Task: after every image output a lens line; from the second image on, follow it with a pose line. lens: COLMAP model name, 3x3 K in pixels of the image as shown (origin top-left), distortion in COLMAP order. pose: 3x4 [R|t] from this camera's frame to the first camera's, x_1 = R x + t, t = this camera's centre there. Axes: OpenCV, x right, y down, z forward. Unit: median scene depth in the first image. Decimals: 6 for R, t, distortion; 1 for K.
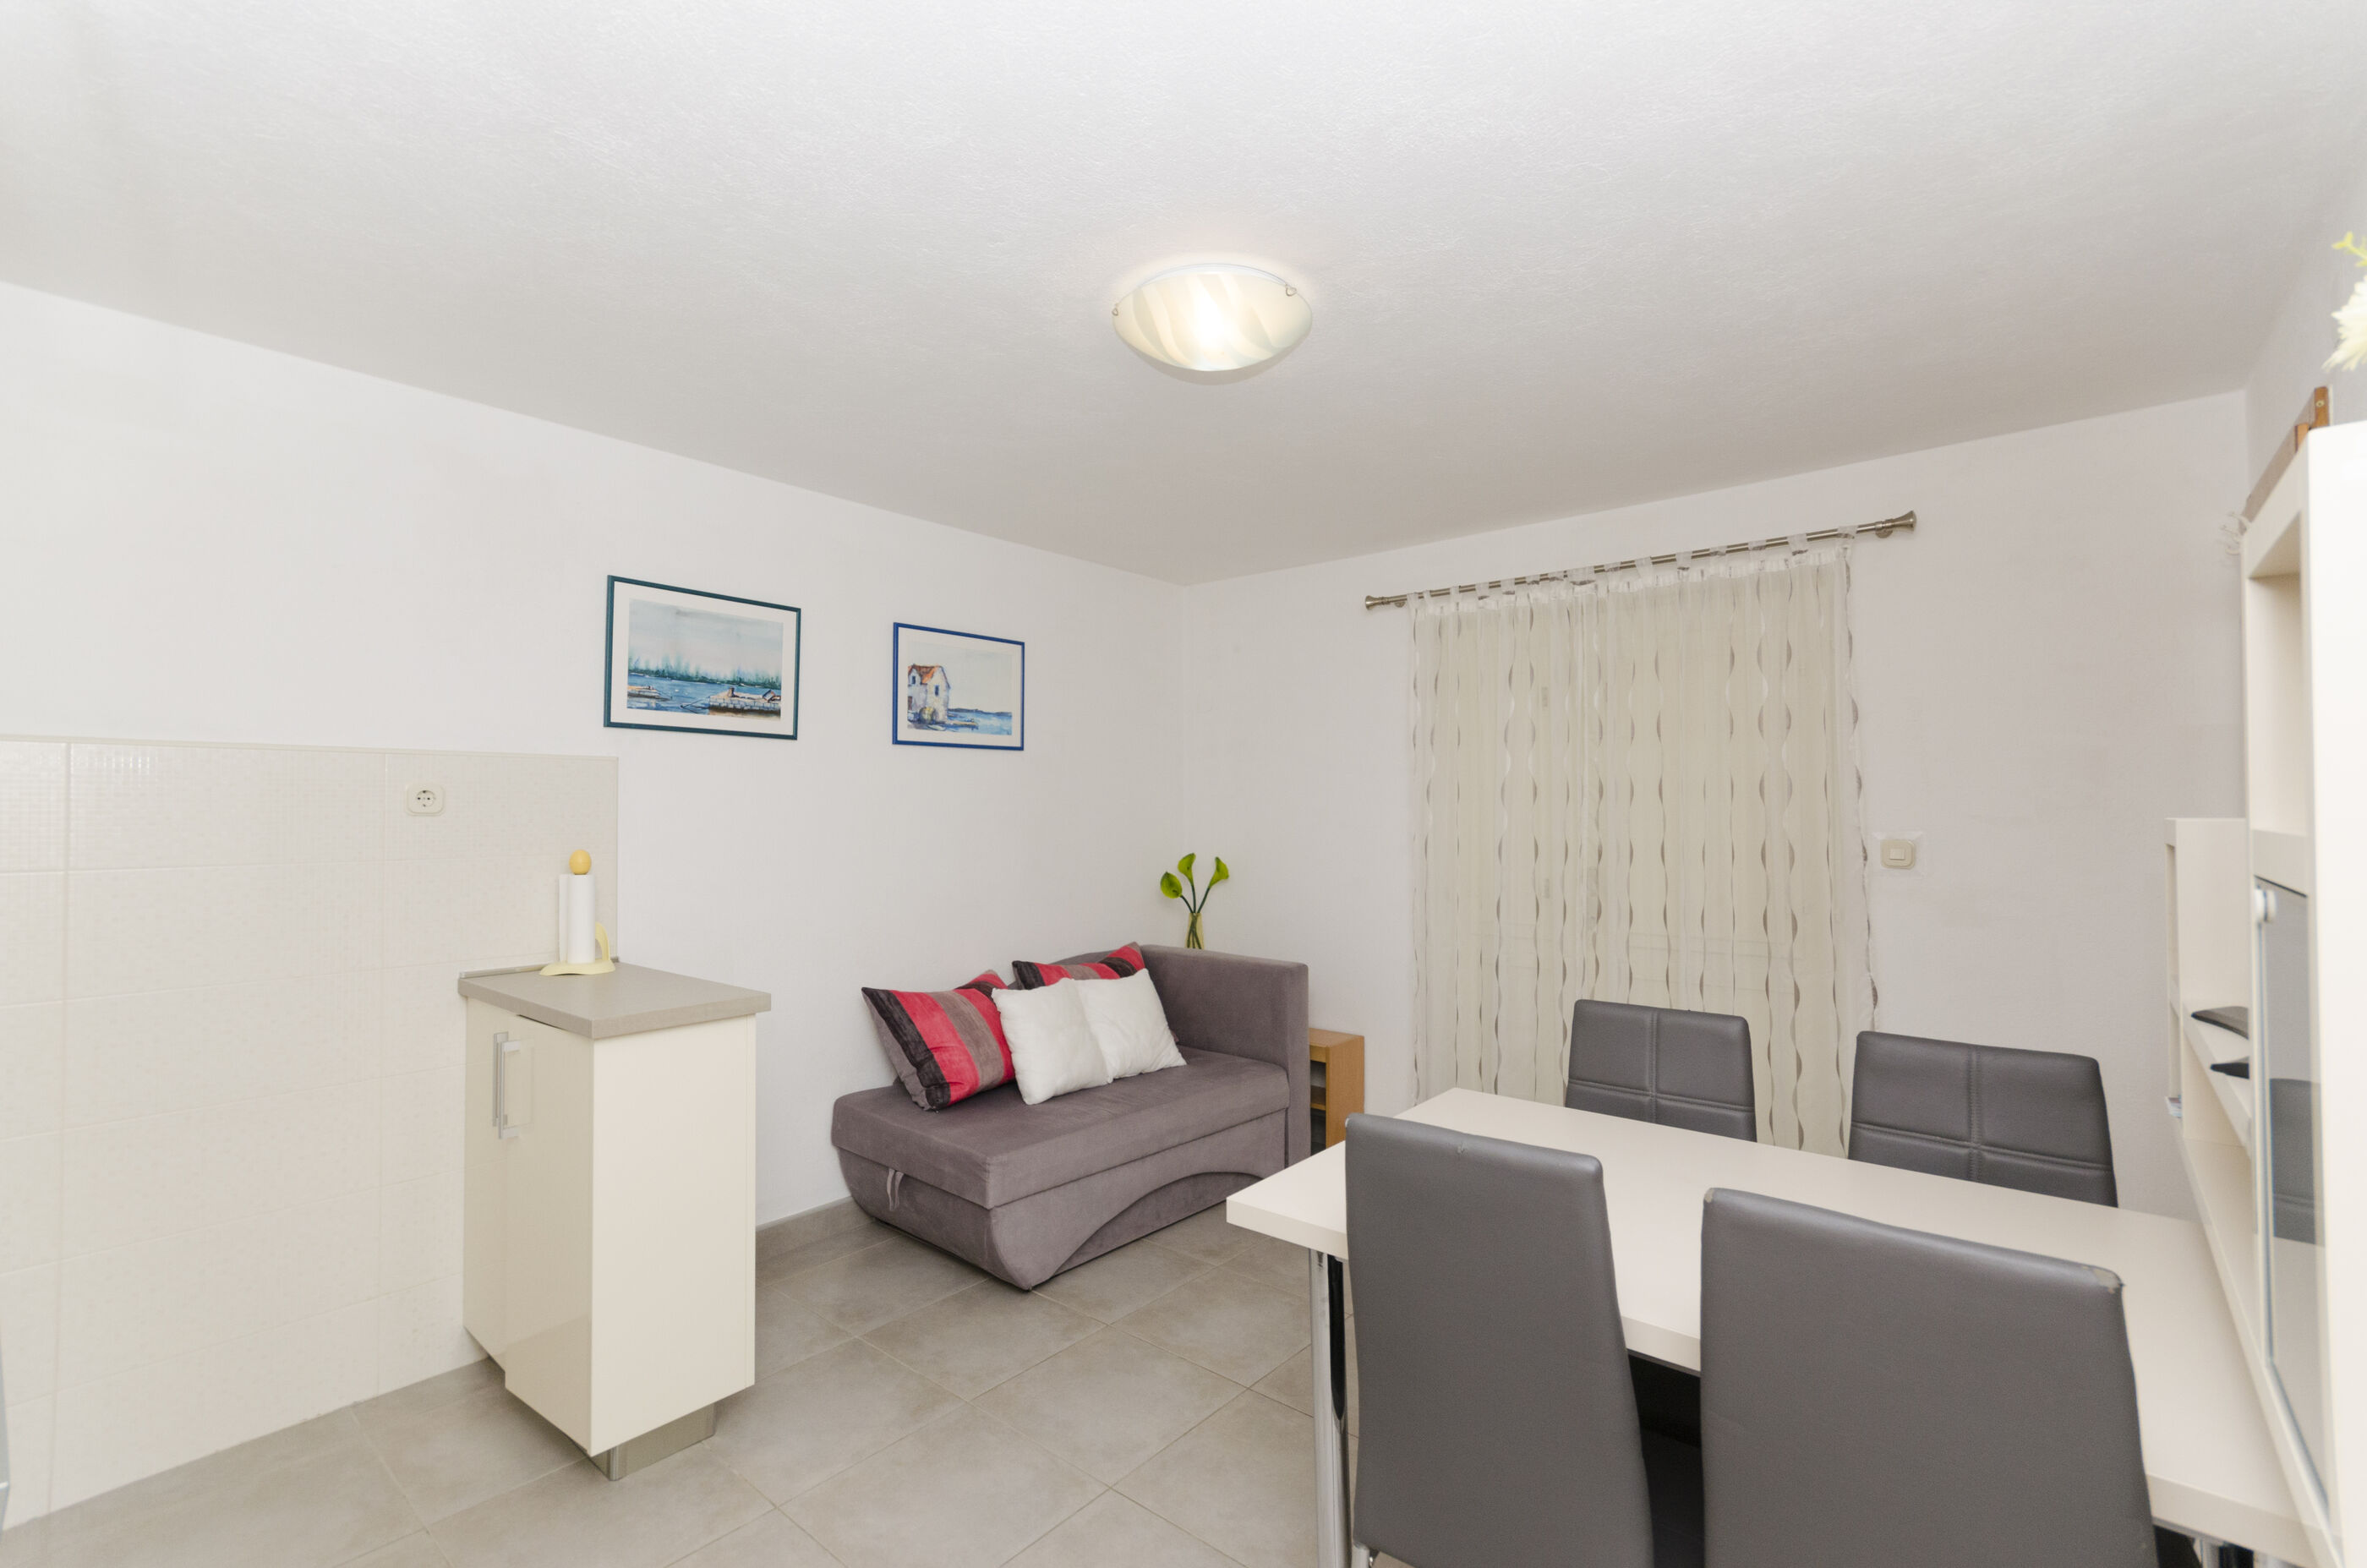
lens RADIAL K [[1034.9, 0, 1172.5], [0, 1034.9, 792.8], [0, 0, 1]] dist [0.013553, -0.000879]
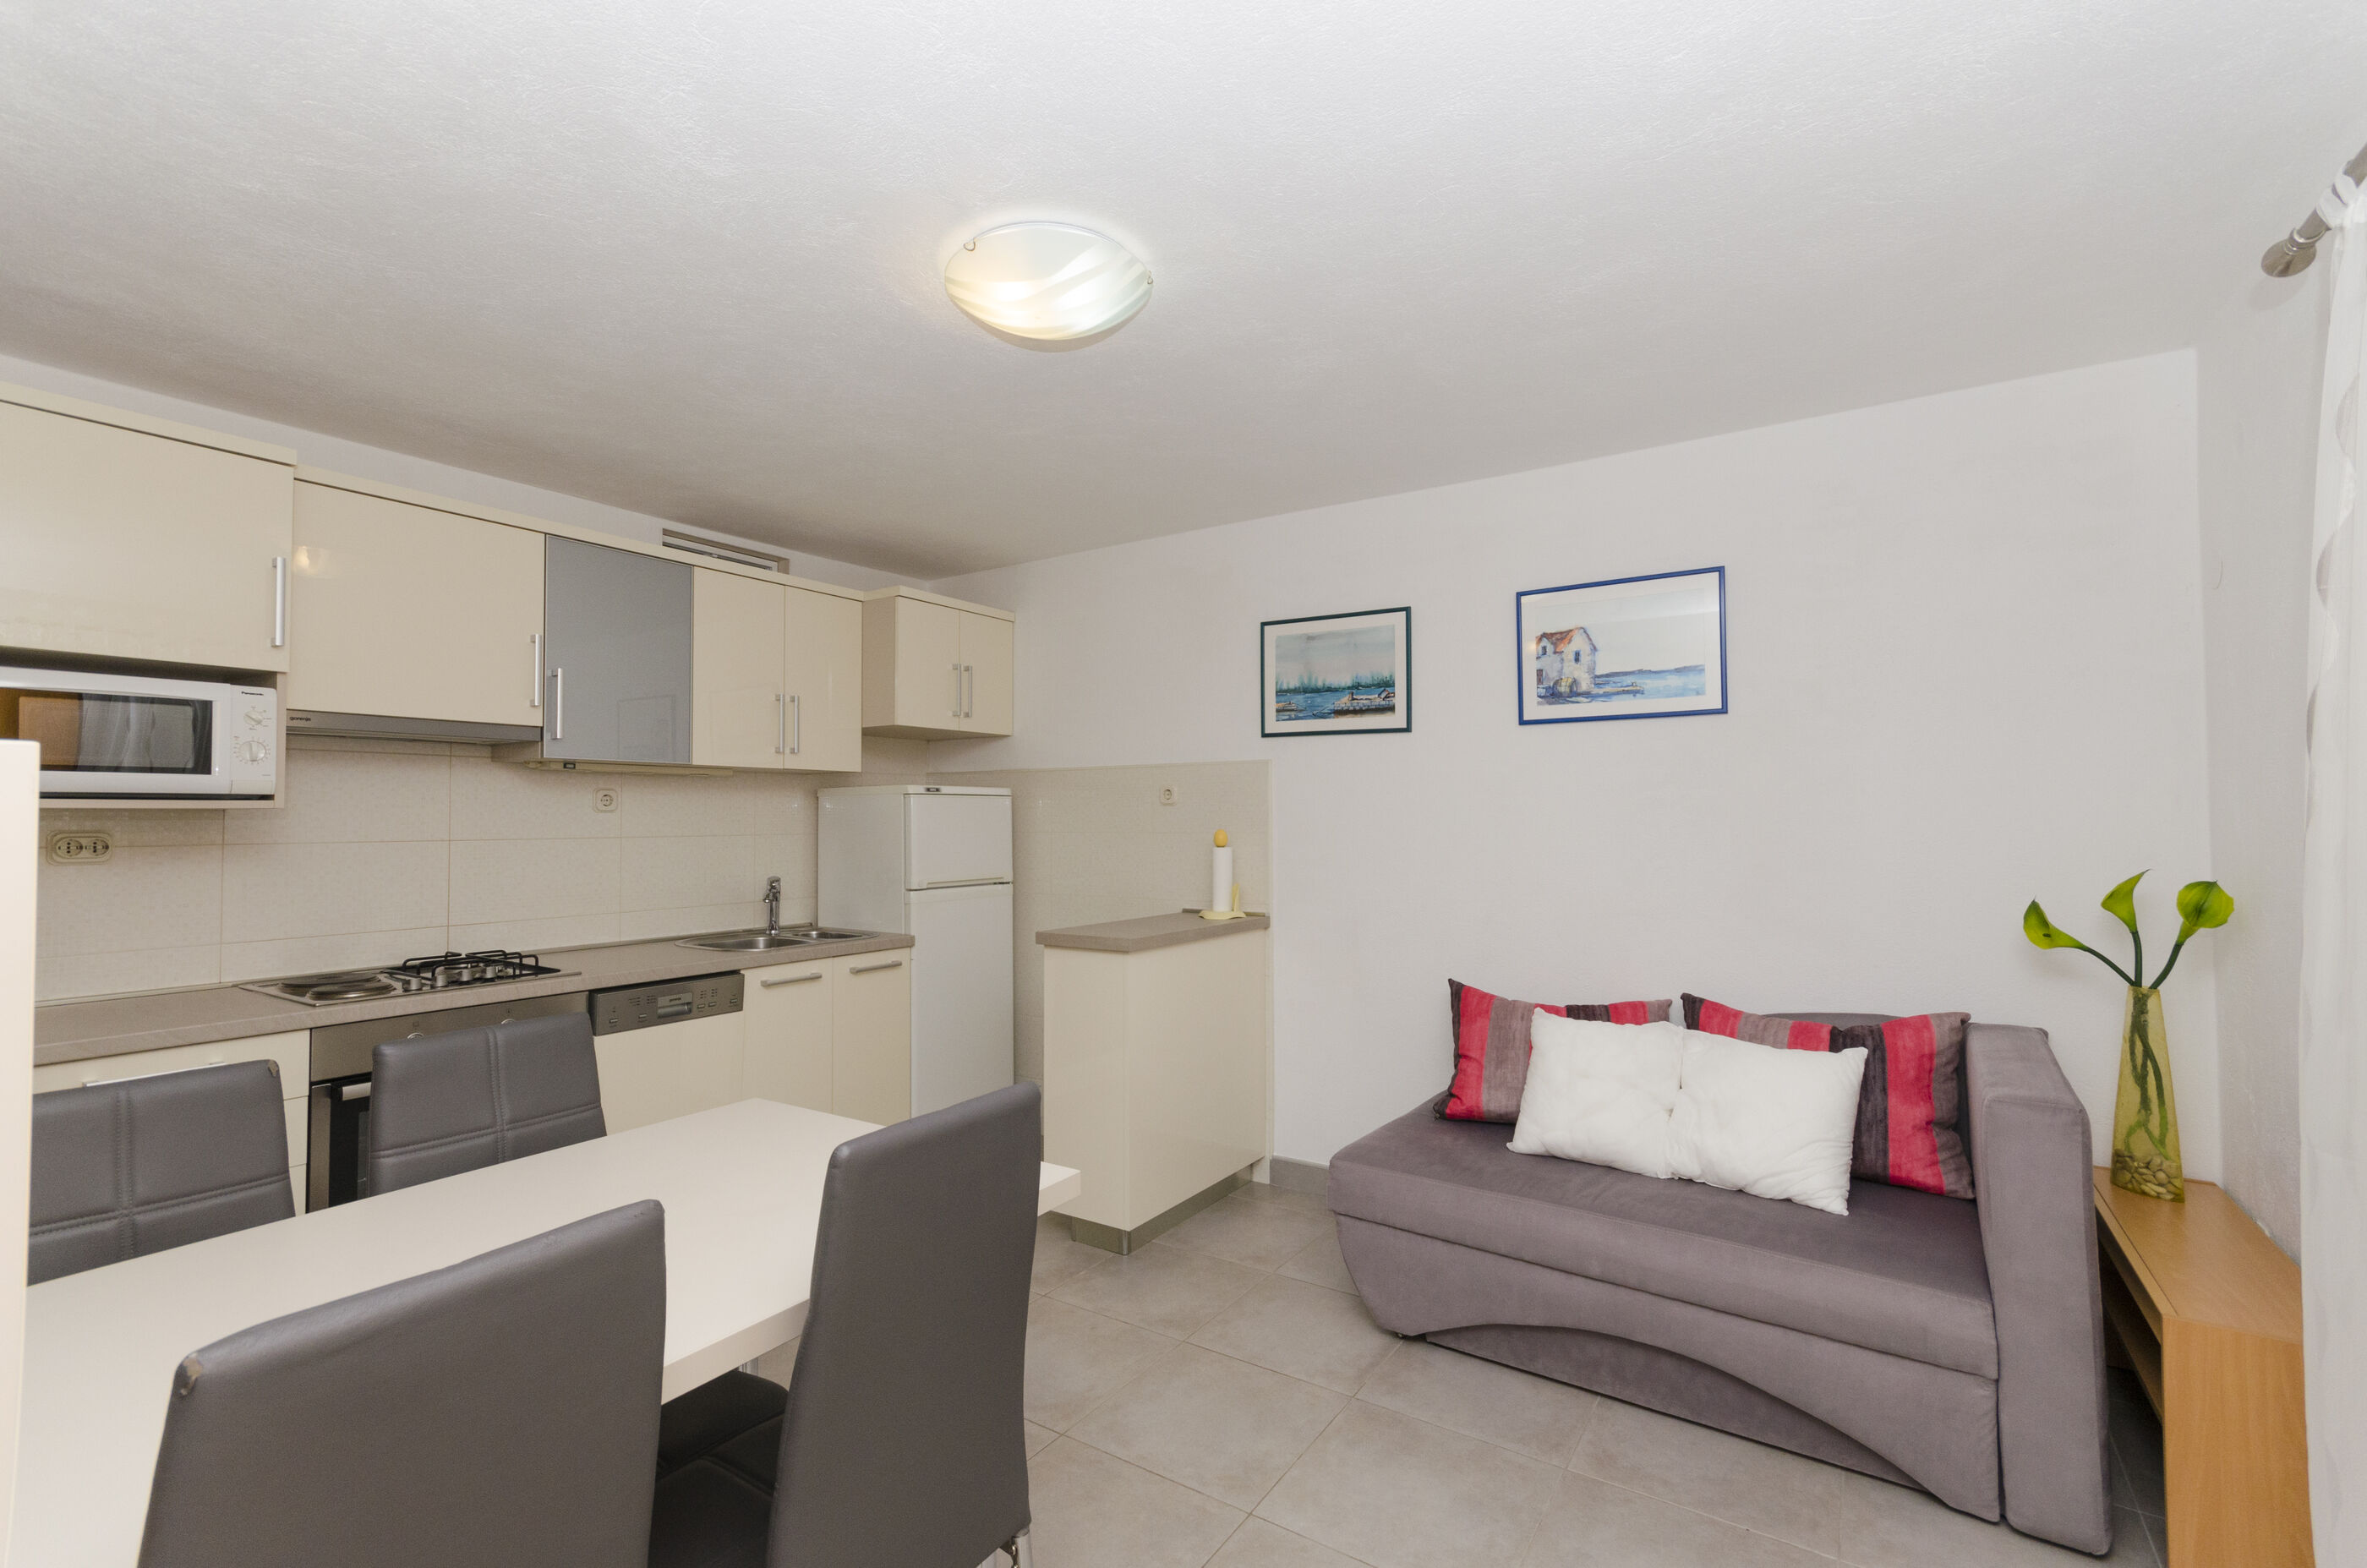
lens RADIAL K [[1034.9, 0, 1180.4], [0, 1034.9, 791.0], [0, 0, 1]] dist [0.013553, -0.000879]
pose [[0.131229, -0.018648, -0.991177, 0.651723], [0.024545, 0.999578, -0.015556, 0.019649], [0.991048, -0.022287, 0.131632, 0.634723]]
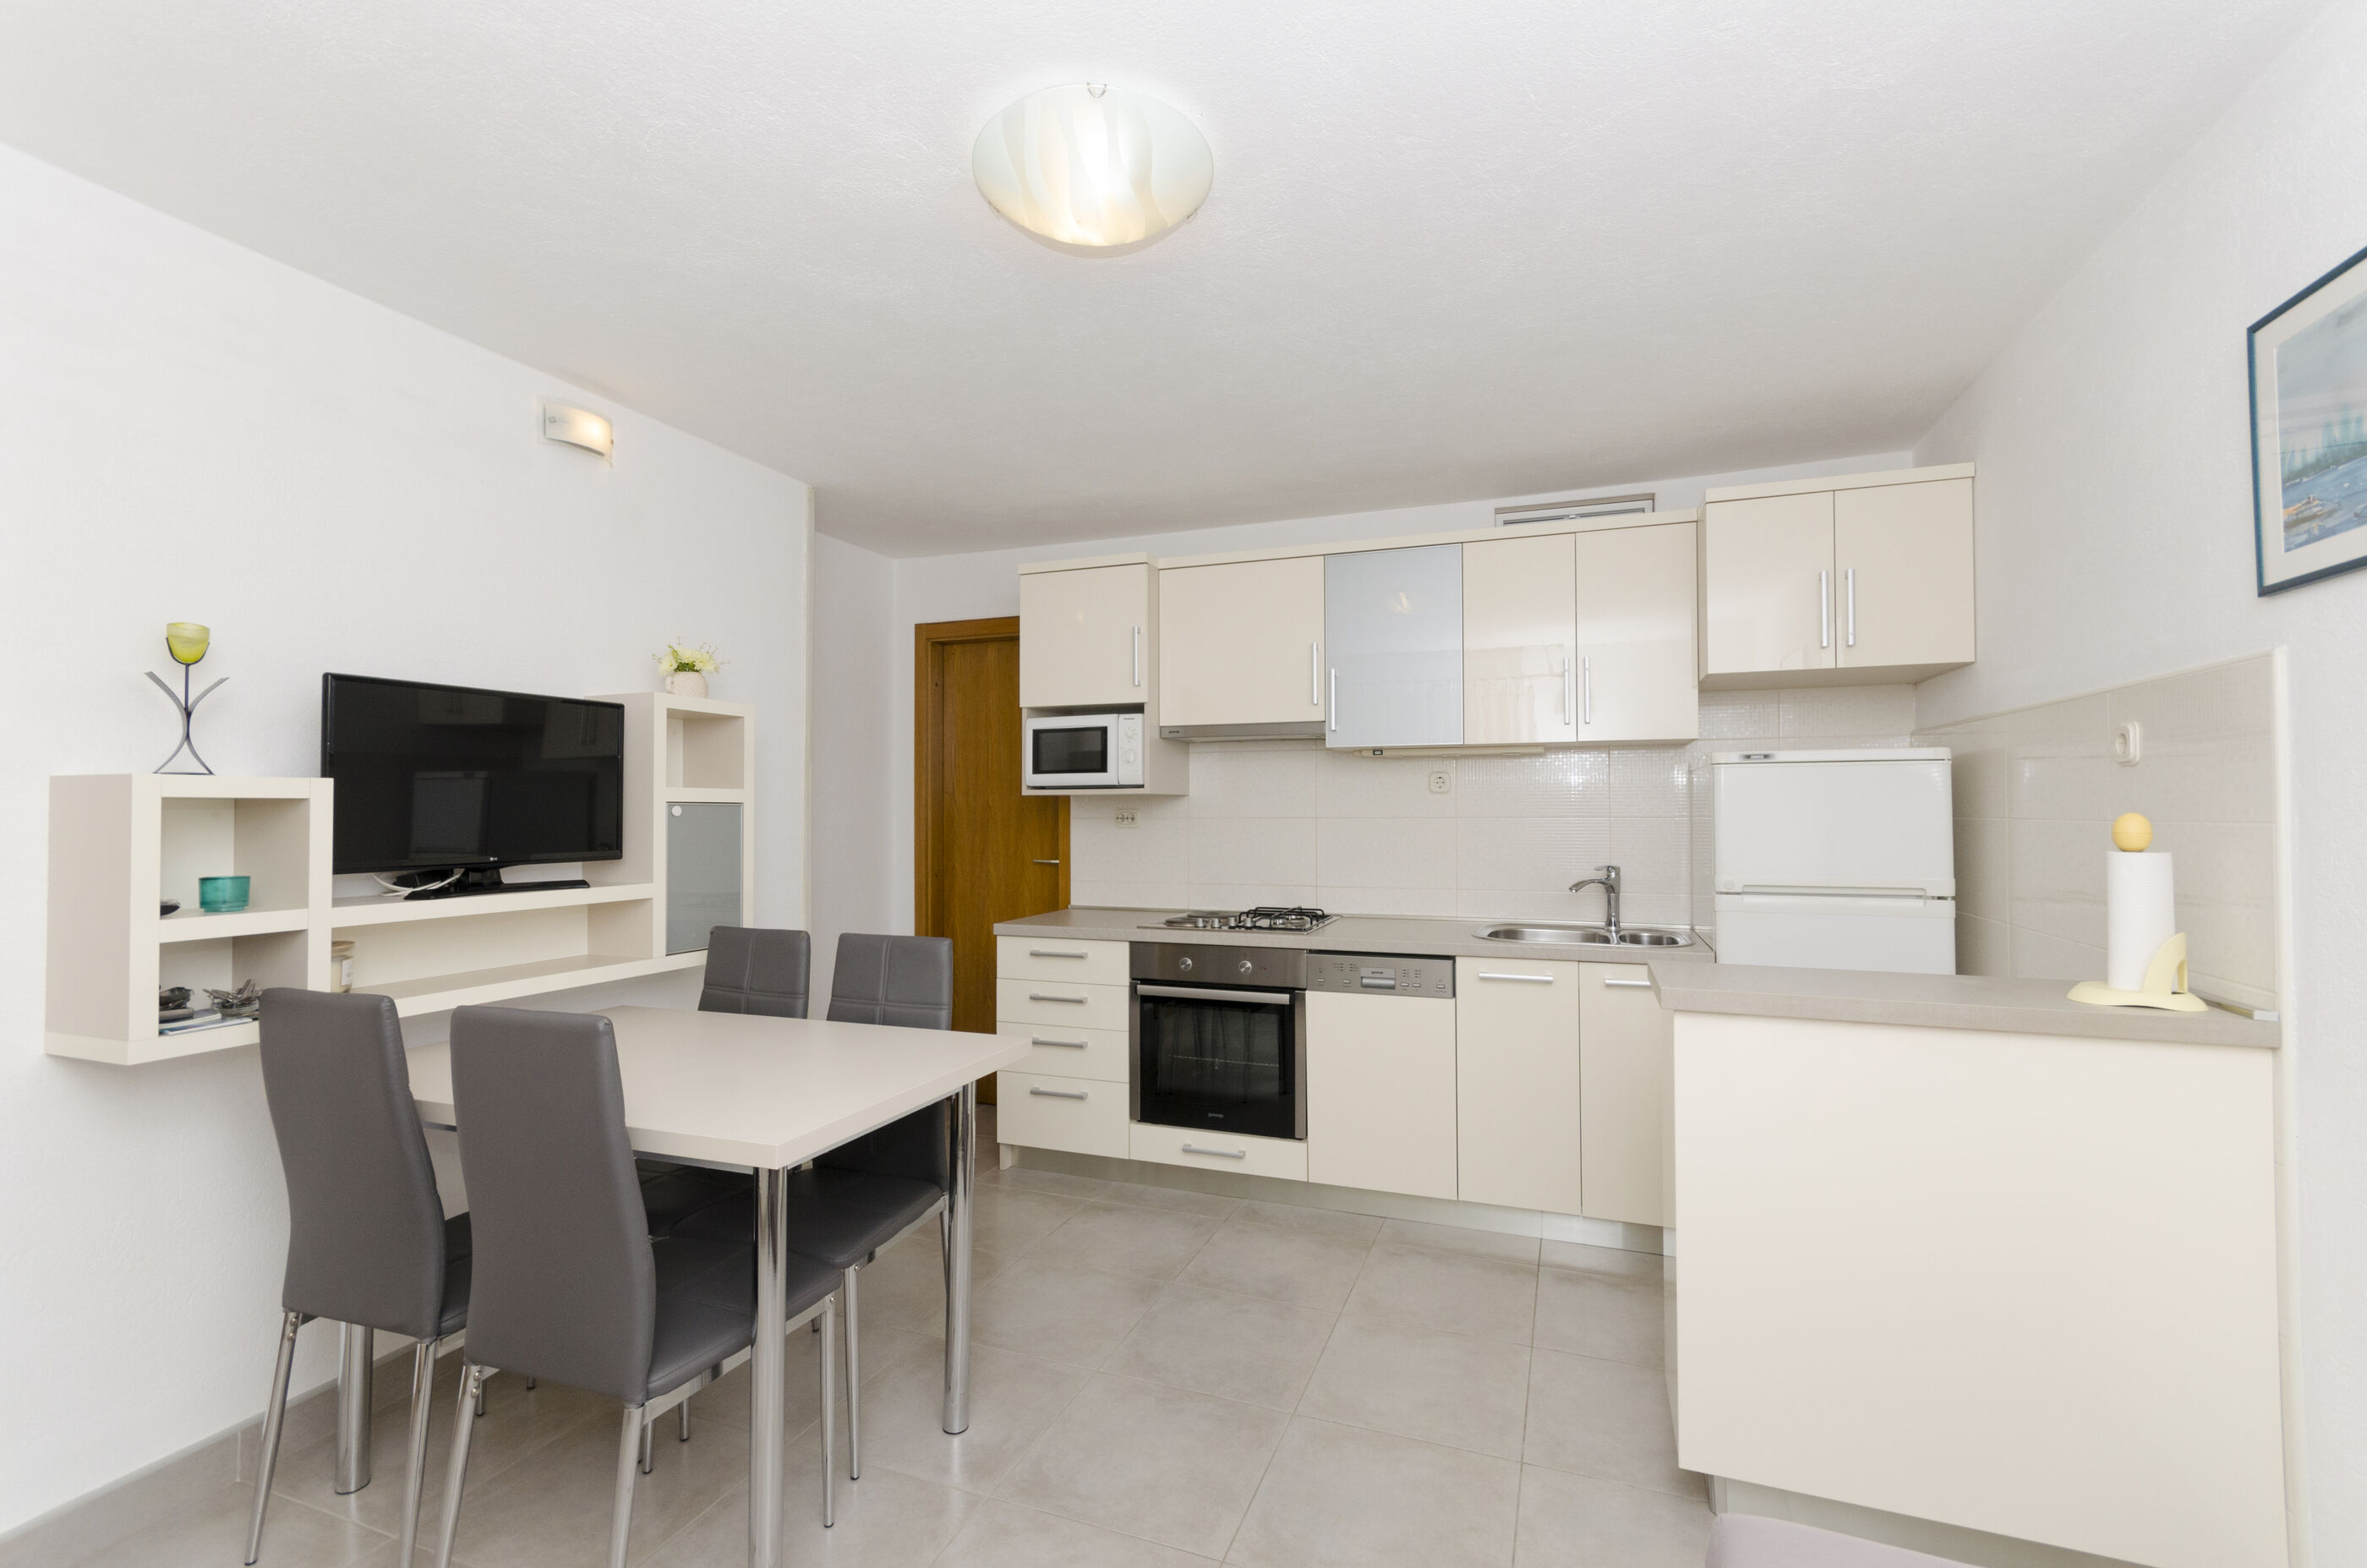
lens RADIAL K [[1034.9, 0, 1188.9], [0, 1034.9, 781.4], [0, 0, 1]] dist [0.013553, -0.000879]
pose [[-0.934304, 0.001803, -0.356473, 0.170760], [0.019420, 0.998760, -0.045845, 0.044124], [0.355948, -0.049756, -0.933180, 1.155573]]
